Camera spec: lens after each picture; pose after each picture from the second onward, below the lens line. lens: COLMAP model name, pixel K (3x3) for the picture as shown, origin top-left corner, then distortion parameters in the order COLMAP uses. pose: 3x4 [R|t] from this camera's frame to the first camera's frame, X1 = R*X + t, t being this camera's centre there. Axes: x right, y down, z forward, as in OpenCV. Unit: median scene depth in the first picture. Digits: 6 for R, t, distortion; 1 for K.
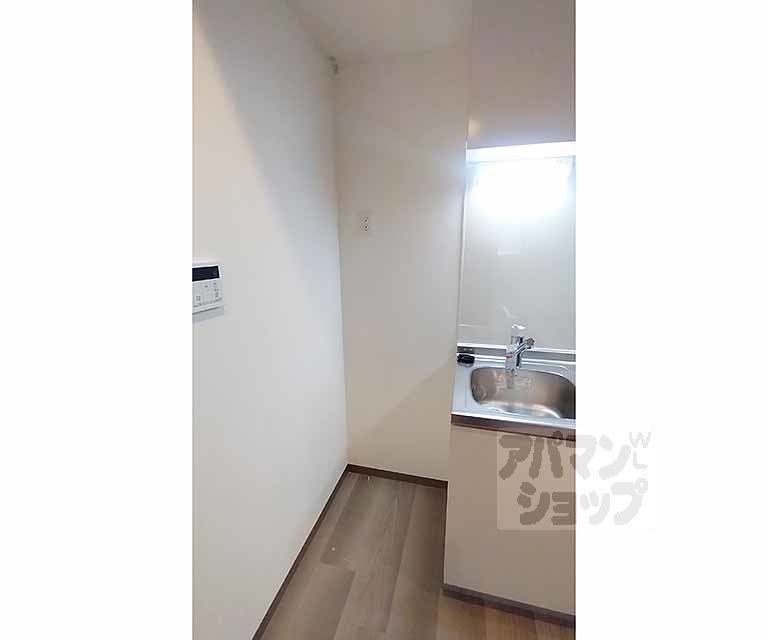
lens RADIAL K [[503.0, 0, 361.0], [0, 503.0, 318.8], [0, 0, 1]] dist [-0.000068, -0.000273]
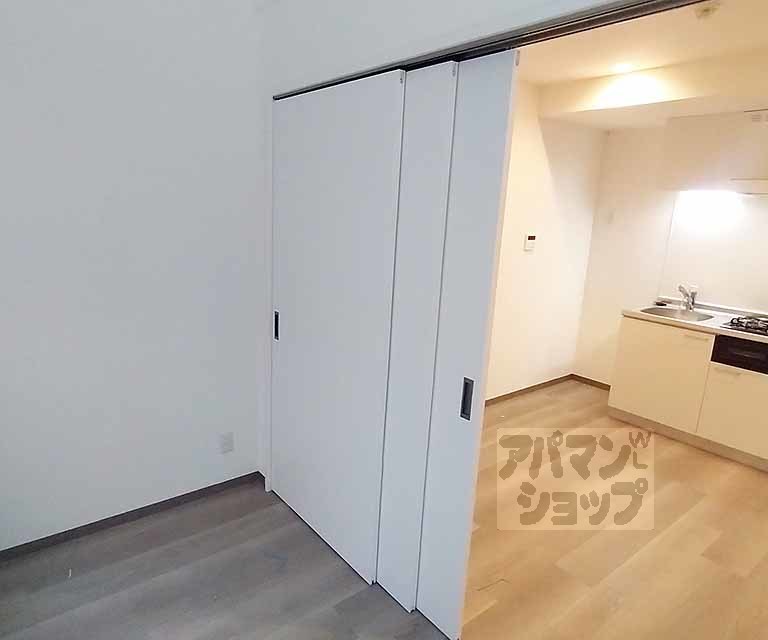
lens RADIAL K [[503.0, 0, 361.0], [0, 503.0, 318.8], [0, 0, 1]] dist [-0.000068, -0.000273]
pose [[0.870375, 0.206341, -0.447069, 0.100404], [-0.158836, 0.977079, 0.141732, 0.048540], [0.466067, -0.052349, 0.883199, -0.900652]]
